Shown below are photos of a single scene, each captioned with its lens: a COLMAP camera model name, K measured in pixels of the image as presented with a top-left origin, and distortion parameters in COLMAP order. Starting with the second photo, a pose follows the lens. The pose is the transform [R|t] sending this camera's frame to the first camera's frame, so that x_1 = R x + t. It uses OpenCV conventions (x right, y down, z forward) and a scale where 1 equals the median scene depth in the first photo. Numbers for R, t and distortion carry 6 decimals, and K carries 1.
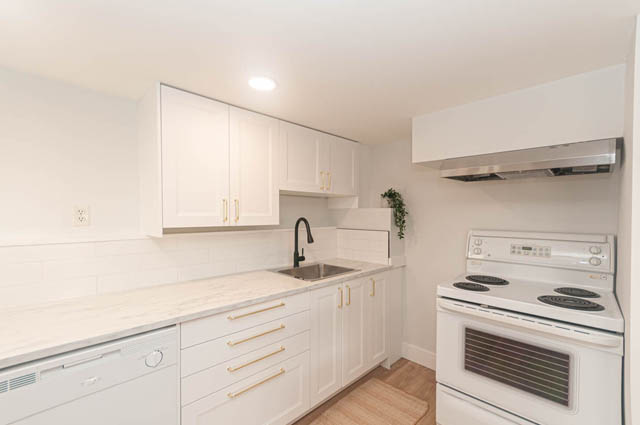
lens RADIAL K [[277.7, 0, 322.2], [0, 277.7, 219.8], [0, 0, 1]] dist [0.003972, 0.000568]
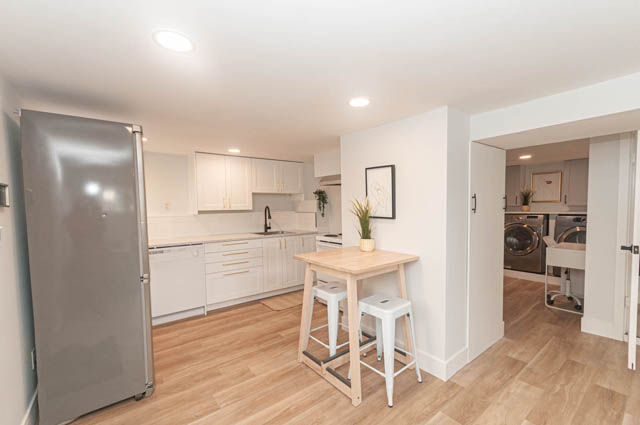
lens RADIAL K [[277.7, 0, 322.2], [0, 277.7, 219.8], [0, 0, 1]] dist [0.003972, 0.000568]
pose [[0.992170, -0.010931, -0.124412, 0.596488], [0.014963, 0.999391, 0.031515, 0.035585], [0.123992, -0.033130, 0.991730, -0.946363]]
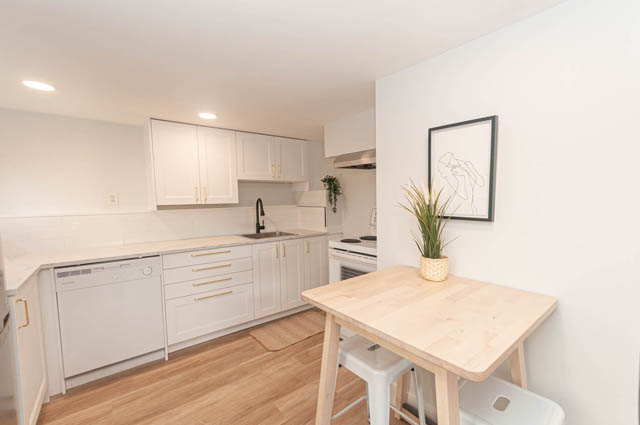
lens RADIAL K [[277.7, 0, 322.2], [0, 277.7, 219.8], [0, 0, 1]] dist [0.003972, 0.000568]
pose [[0.992804, -0.010689, -0.119269, 0.454288], [0.017767, 0.998133, 0.058442, 0.026898], [0.118422, -0.060140, 0.991140, -0.408358]]
